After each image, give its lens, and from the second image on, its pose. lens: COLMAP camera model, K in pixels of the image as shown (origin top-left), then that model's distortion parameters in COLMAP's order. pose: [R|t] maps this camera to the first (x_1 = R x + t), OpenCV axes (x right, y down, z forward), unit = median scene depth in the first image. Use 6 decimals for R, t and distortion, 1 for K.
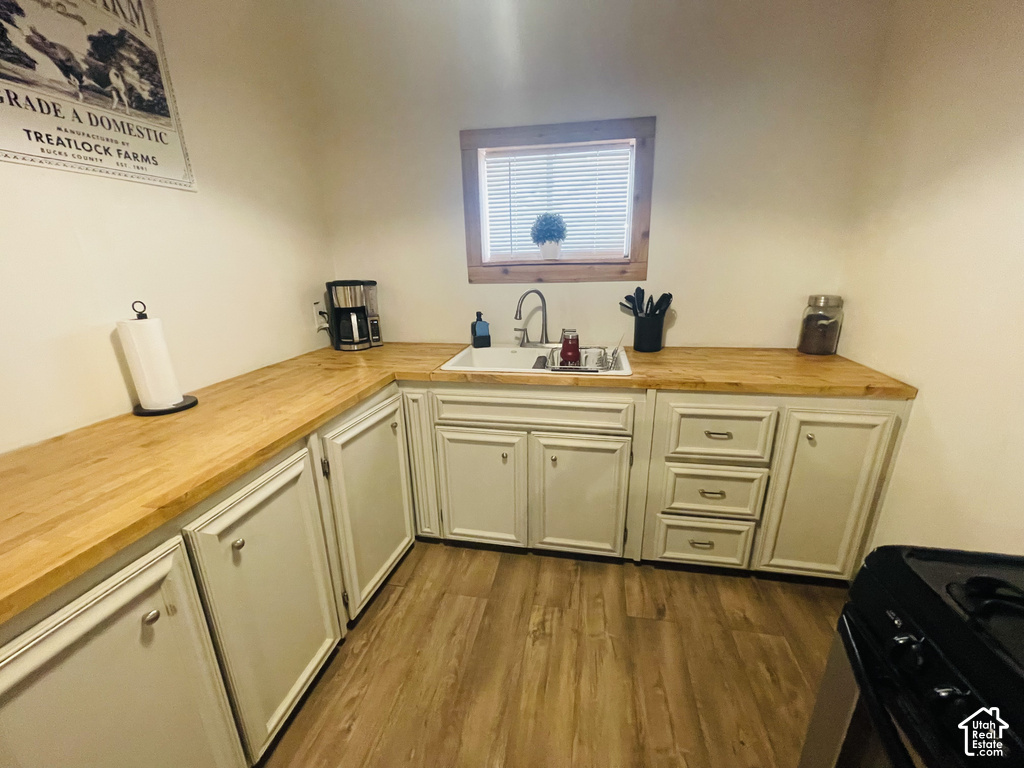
lens RADIAL K [[415.3, 0, 520.4], [0, 415.3, 387.7], [0, 0, 1]] dist [-0.002505, -0.001222]
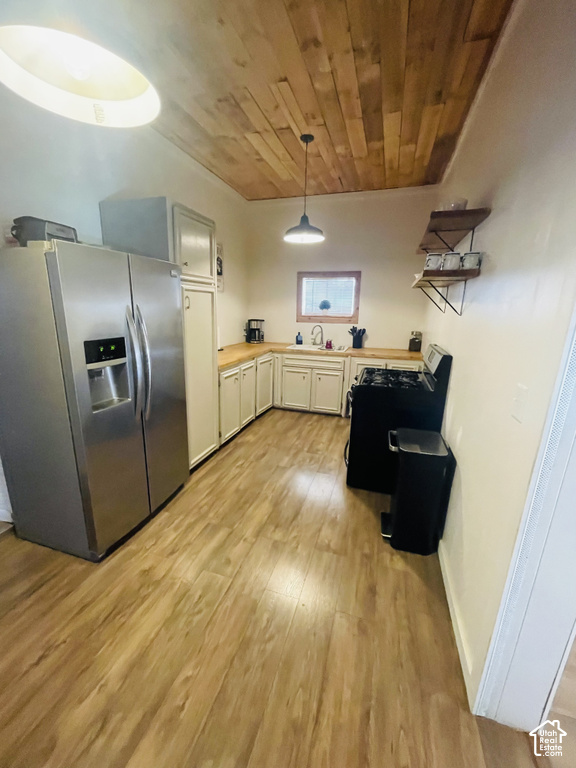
lens RADIAL K [[311.4, 0, 281.4], [0, 311.4, 386.2], [0, 0, 1]] dist [-0.002505, -0.001222]
pose [[0.987995, 0.072497, -0.136420, 0.105996], [-0.079988, 0.995529, -0.050243, 0.325246], [0.132168, 0.060552, 0.989376, -1.190071]]
